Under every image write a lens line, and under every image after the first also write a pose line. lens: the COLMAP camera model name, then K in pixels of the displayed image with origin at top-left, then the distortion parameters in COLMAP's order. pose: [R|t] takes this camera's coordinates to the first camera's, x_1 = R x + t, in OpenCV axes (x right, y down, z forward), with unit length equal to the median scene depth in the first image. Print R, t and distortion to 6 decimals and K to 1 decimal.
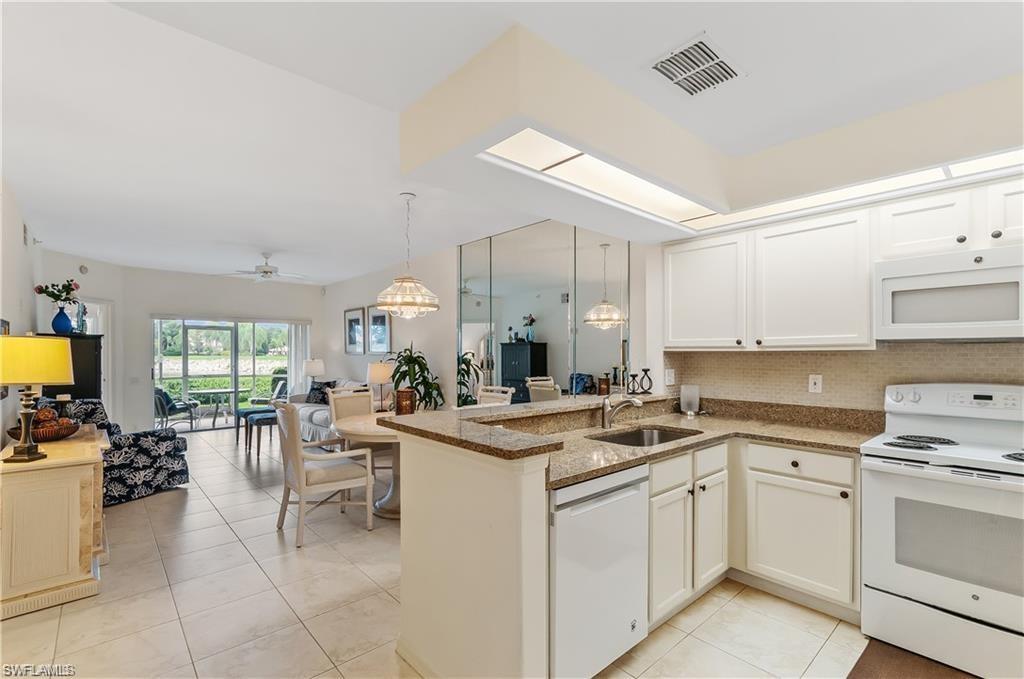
lens RADIAL K [[460.1, 0, 511.0], [0, 460.1, 351.3], [0, 0, 1]] dist [0.013562, -0.000372]
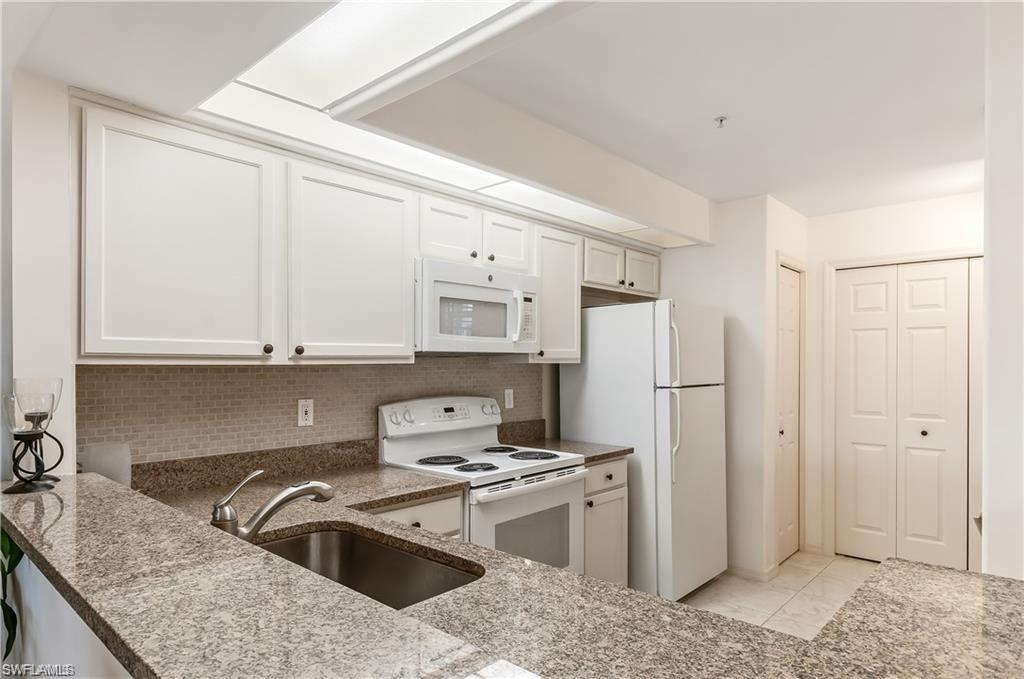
lens RADIAL K [[604.1, 0, 512.9], [0, 604.1, 361.4], [0, 0, 1]] dist [-0.000408, 0.000042]
pose [[-0.102223, 0.004220, 0.994753, -0.278629], [-0.001190, 0.999990, -0.004364, -0.002213], [-0.994761, -0.001630, -0.102217, 0.847222]]
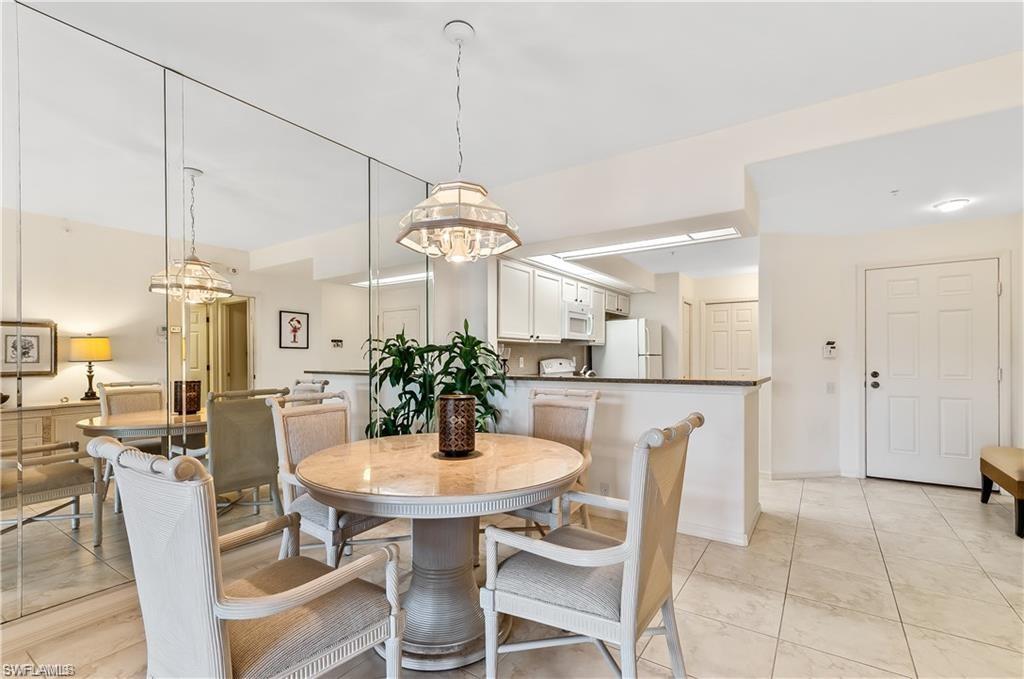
lens RADIAL K [[461.9, 0, 514.6], [0, 461.9, 358.6], [0, 0, 1]] dist [0.009726, 0.000139]
pose [[-0.243240, -0.002358, 0.969963, -1.108398], [0.000938, 0.999996, 0.002666, 0.055150], [-0.969966, 0.001558, -0.243237, 1.560235]]
